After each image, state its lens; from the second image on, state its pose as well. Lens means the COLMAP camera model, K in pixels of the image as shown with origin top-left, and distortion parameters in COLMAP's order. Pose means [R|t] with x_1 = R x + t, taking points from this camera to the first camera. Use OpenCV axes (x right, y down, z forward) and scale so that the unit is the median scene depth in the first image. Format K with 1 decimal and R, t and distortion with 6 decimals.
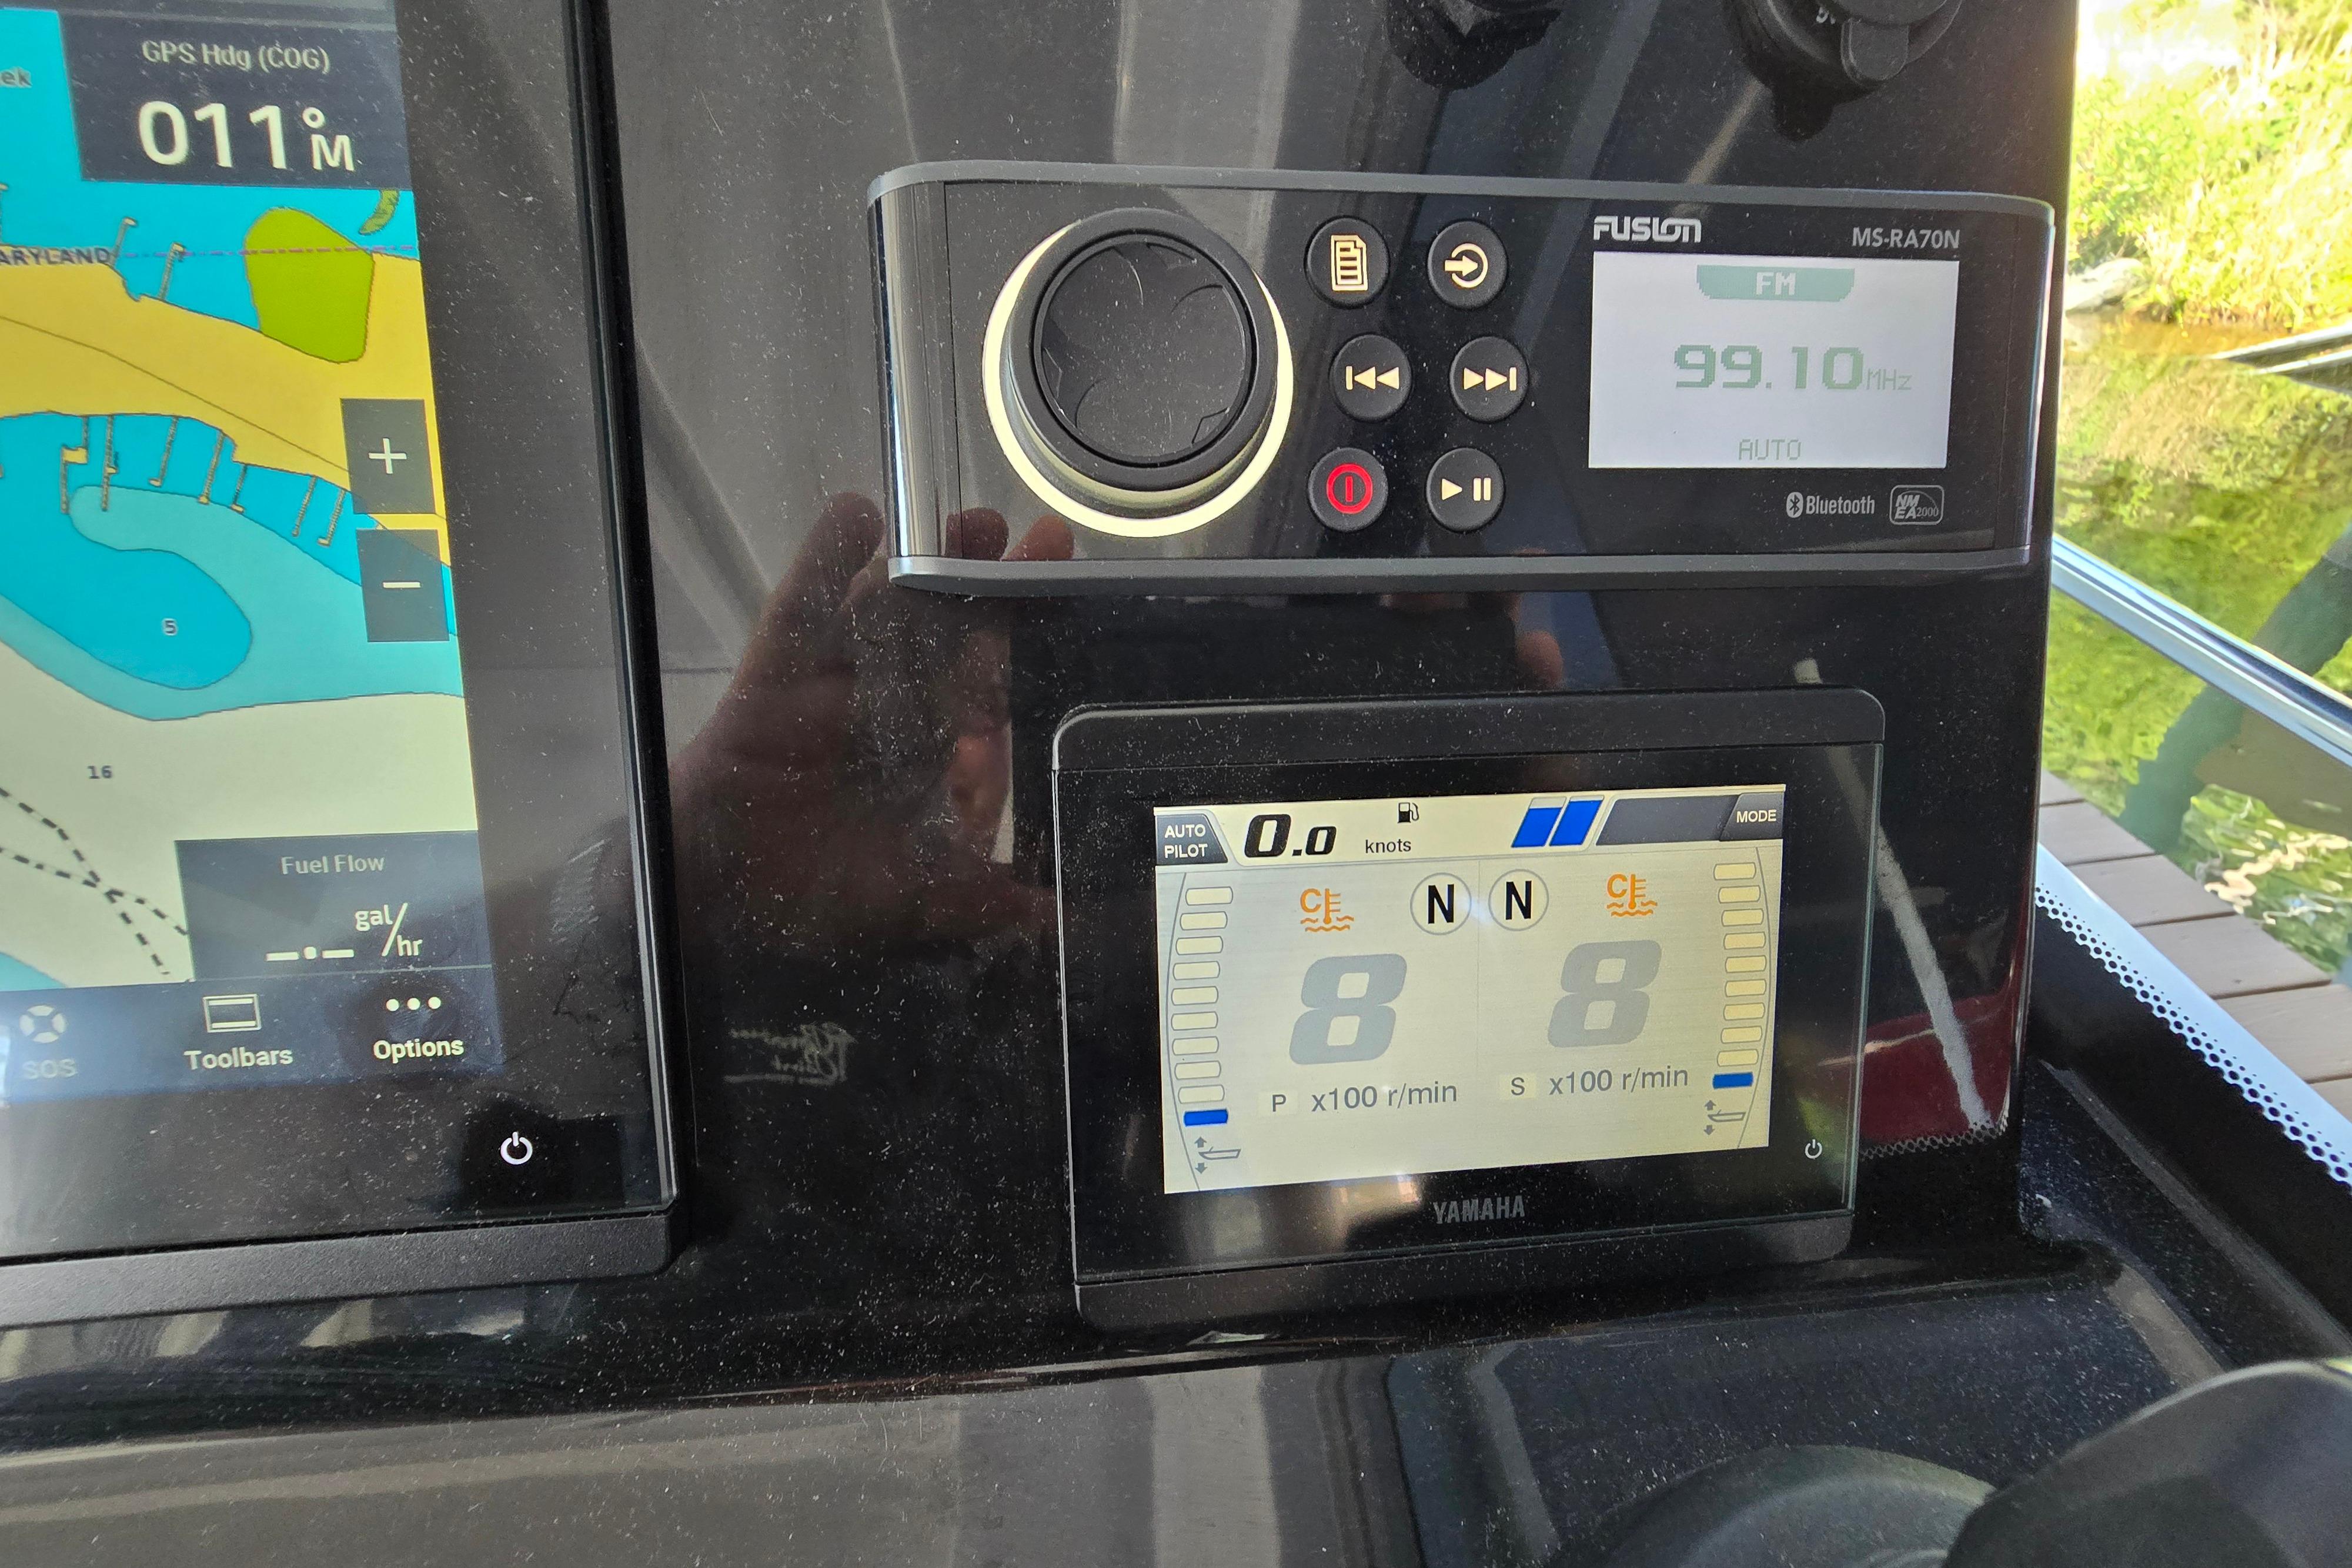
lens RADIAL K [[995.1, 0, 1156.2], [0, 995.1, 790.0], [0, 0, 1]] dist [-0.006670, 0.002926]
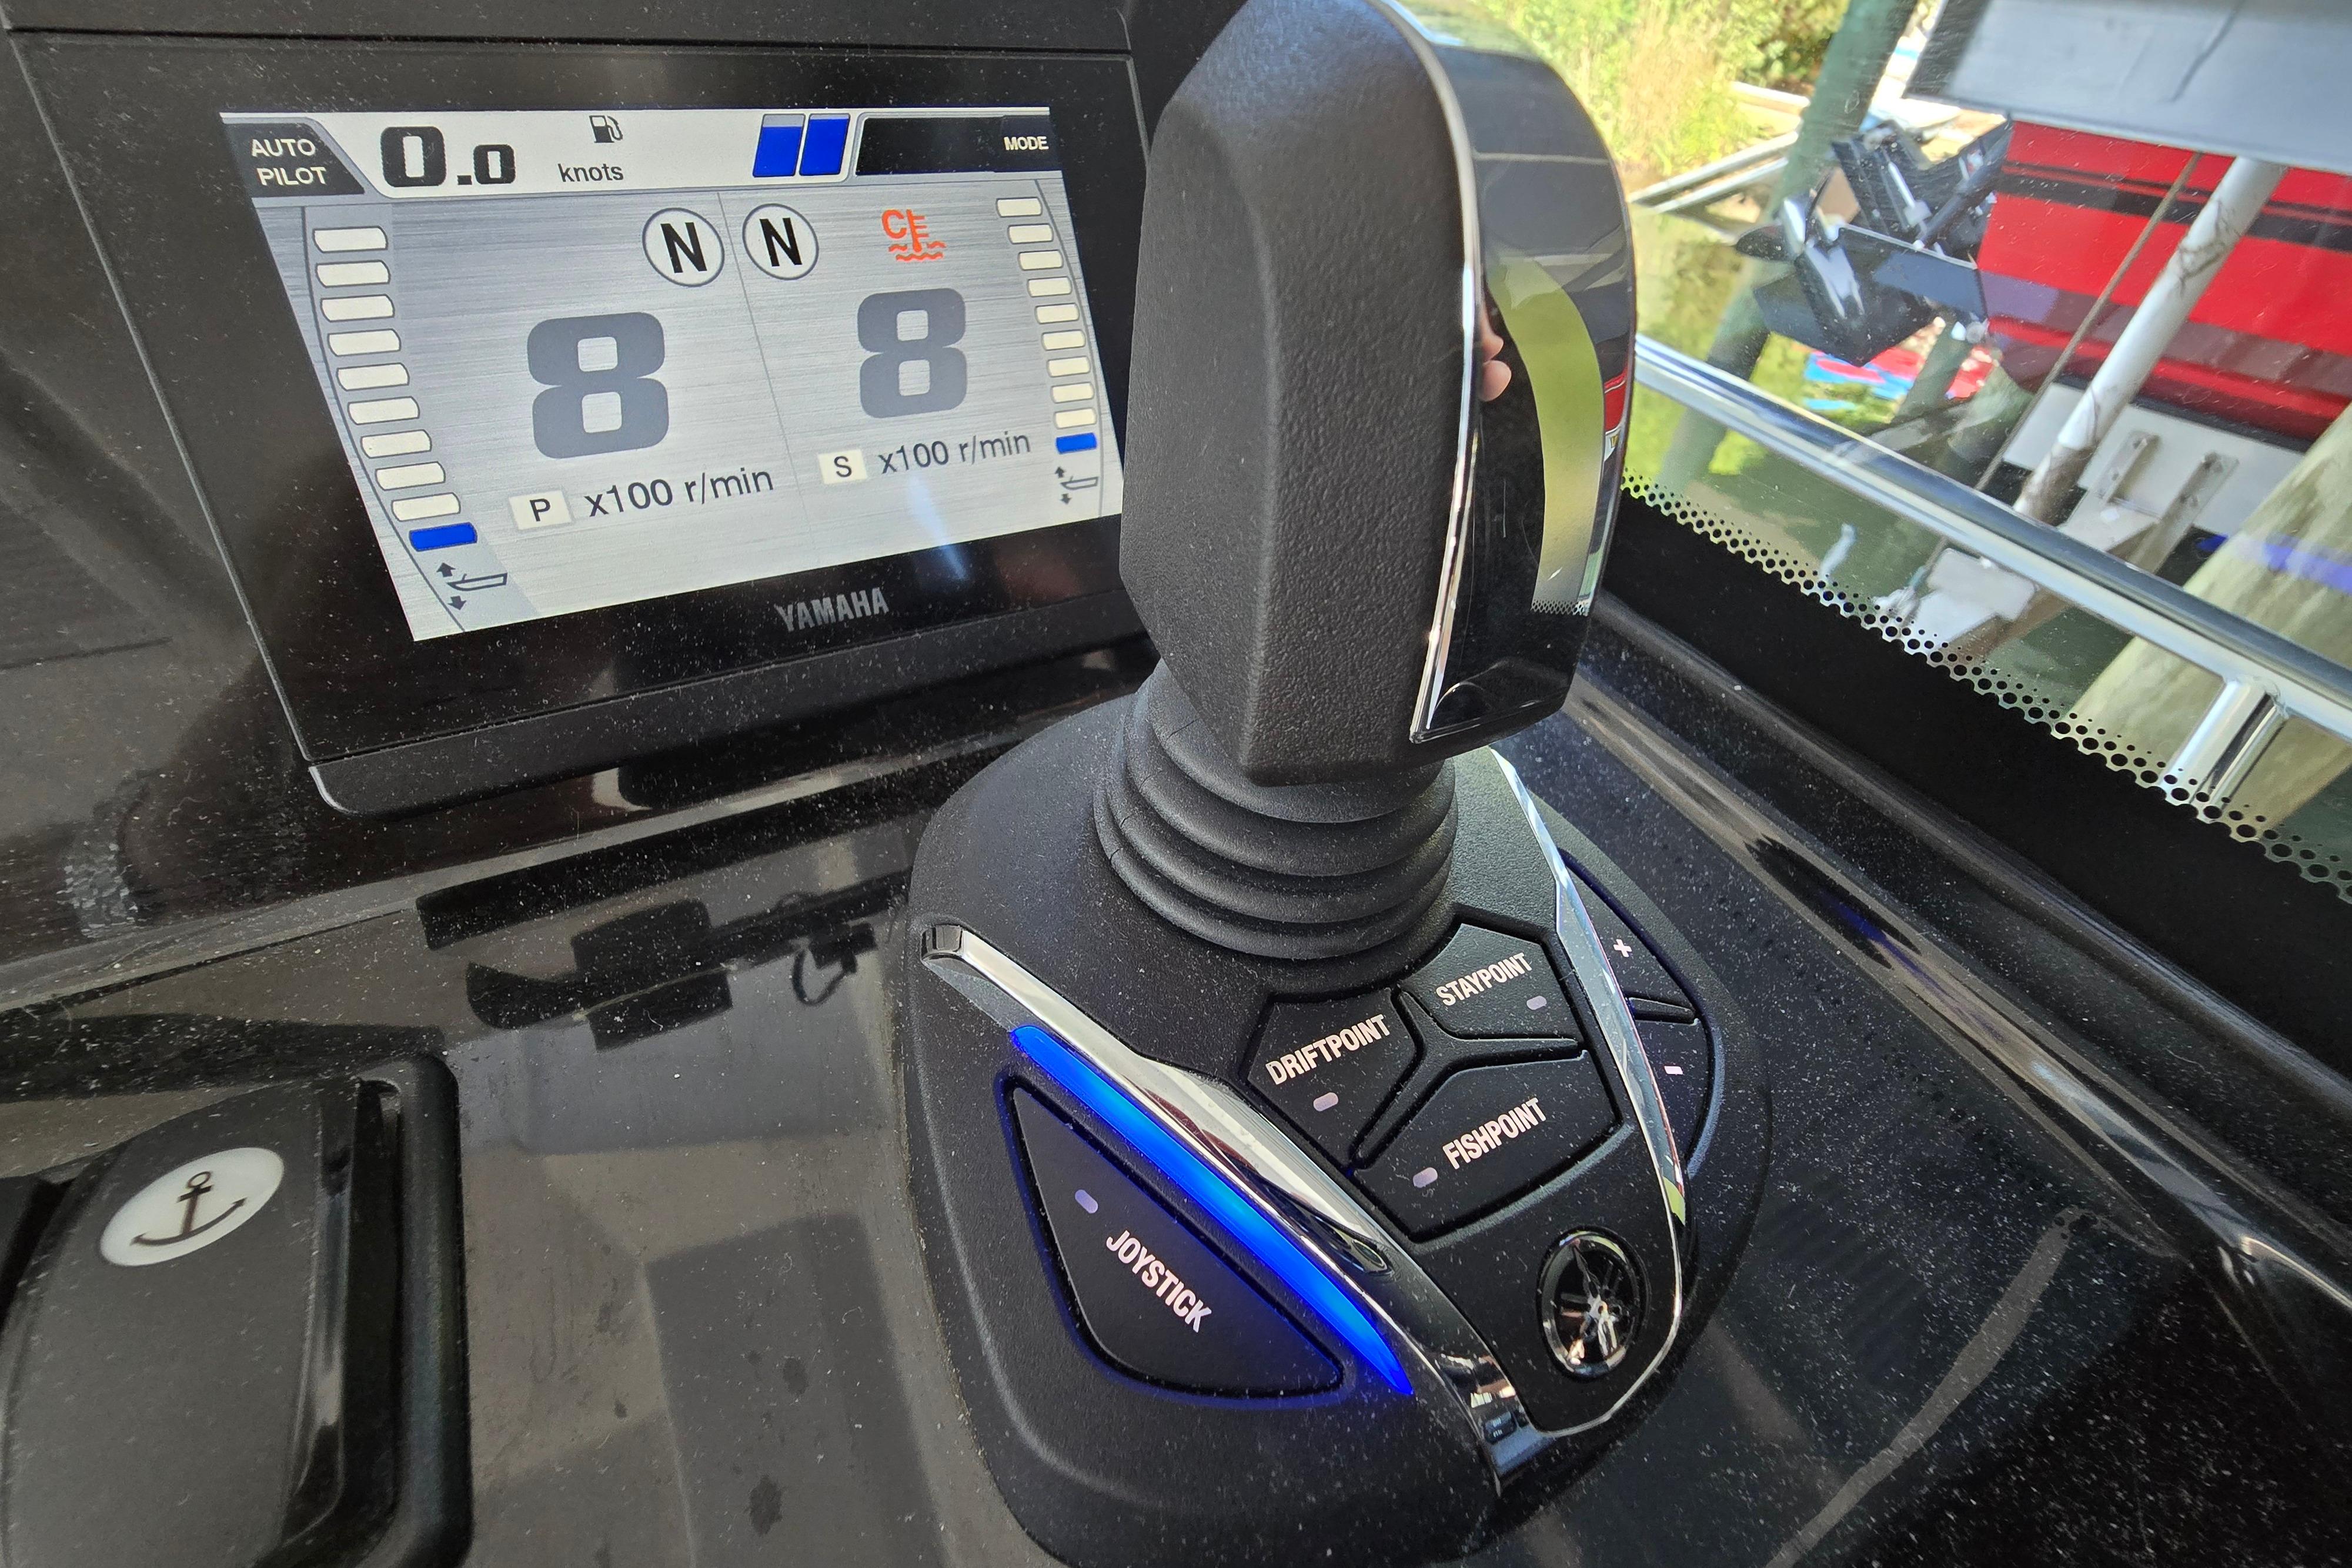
lens RADIAL K [[995.1, 0, 1164.0], [0, 995.1, 789.4], [0, 0, 1]] dist [-0.006670, 0.002926]
pose [[0.921261, -0.237504, 0.308009, 0.289897], [0.212113, 0.970576, 0.113972, 0.554356], [-0.326015, -0.039665, 0.944532, 0.033927]]
